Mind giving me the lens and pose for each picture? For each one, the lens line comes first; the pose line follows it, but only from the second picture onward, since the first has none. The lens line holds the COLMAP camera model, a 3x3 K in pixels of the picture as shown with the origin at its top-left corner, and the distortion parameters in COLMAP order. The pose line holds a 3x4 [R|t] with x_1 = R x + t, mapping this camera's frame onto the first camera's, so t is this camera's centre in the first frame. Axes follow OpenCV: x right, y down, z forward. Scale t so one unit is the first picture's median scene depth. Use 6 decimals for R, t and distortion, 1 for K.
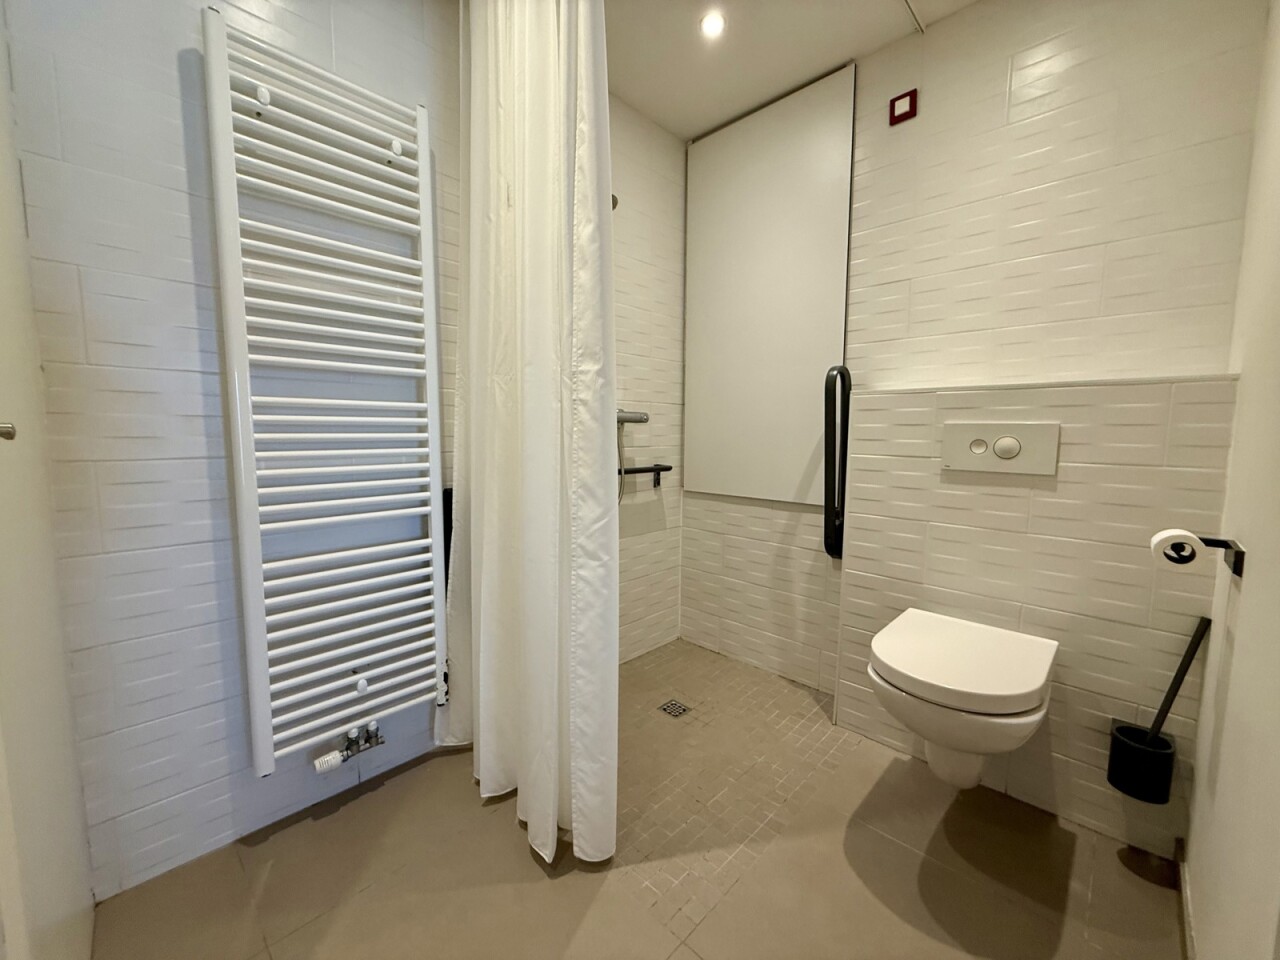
lens RADIAL K [[511.7, 0, 640.5], [0, 511.7, 480.2], [0, 0, 1]] dist [-0.002021, -0.000380]
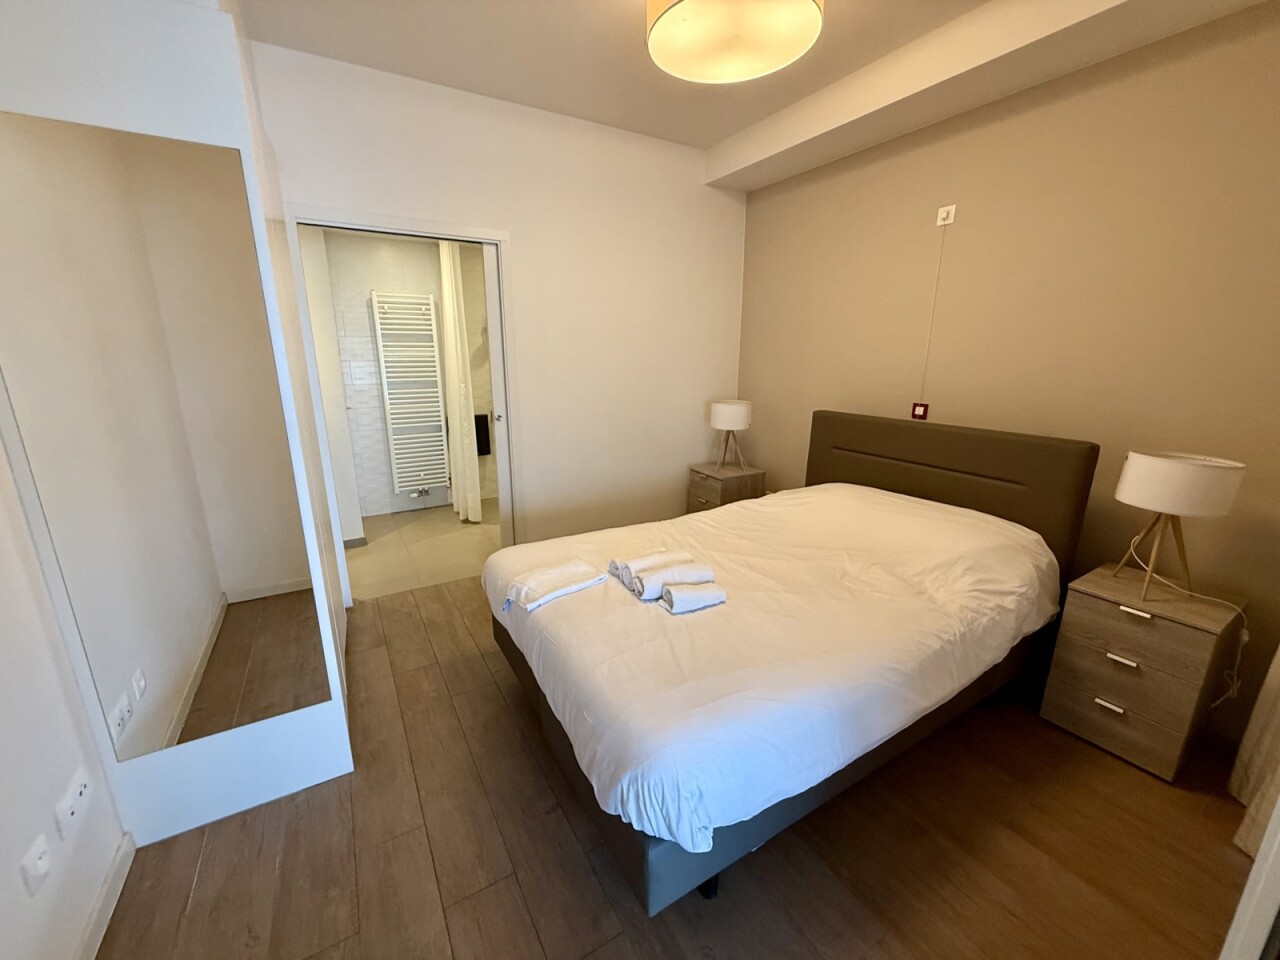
lens RADIAL K [[511.7, 0, 640.2], [0, 511.7, 479.7], [0, 0, 1]] dist [-0.002021, -0.000380]
pose [[0.965726, 0.057642, -0.253083, 1.668123], [-0.020146, 0.988735, 0.148318, -0.094275], [0.258781, -0.138136, 0.956008, -1.818804]]
